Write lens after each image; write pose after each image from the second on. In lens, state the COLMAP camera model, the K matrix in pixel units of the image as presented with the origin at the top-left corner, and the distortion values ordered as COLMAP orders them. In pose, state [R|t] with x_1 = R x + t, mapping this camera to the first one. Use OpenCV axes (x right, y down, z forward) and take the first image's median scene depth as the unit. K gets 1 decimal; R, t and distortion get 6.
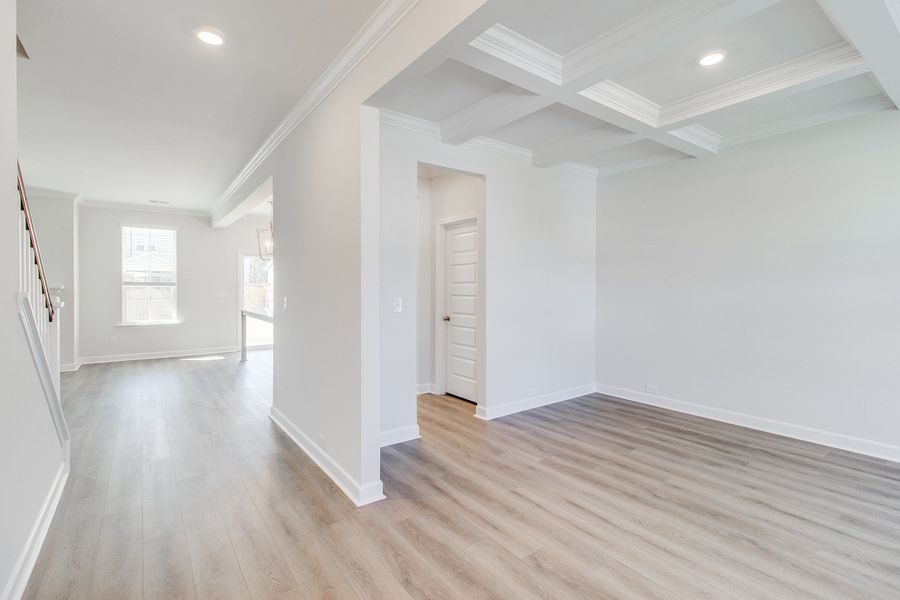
lens RADIAL K [[415.8, 0, 455.3], [0, 415.8, 289.5], [0, 0, 1]] dist [0.001079, 0.000163]
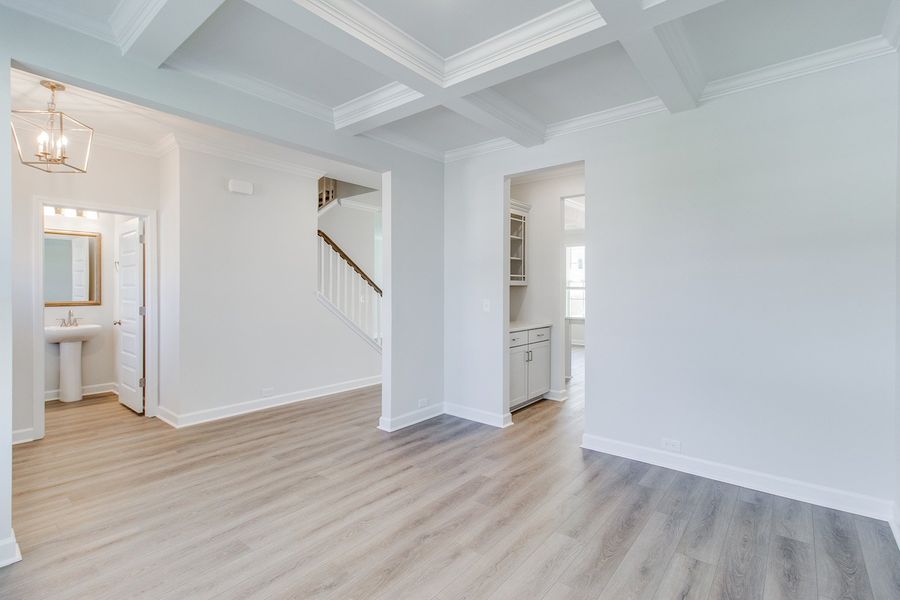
lens RADIAL K [[415.8, 0, 455.3], [0, 415.8, 289.5], [0, 0, 1]] dist [0.001079, 0.000163]
pose [[0.256482, 0.000714, -0.966549, 1.082858], [-0.011666, 0.999929, -0.002357, -0.004060], [0.966479, 0.011880, 0.256472, 0.687934]]
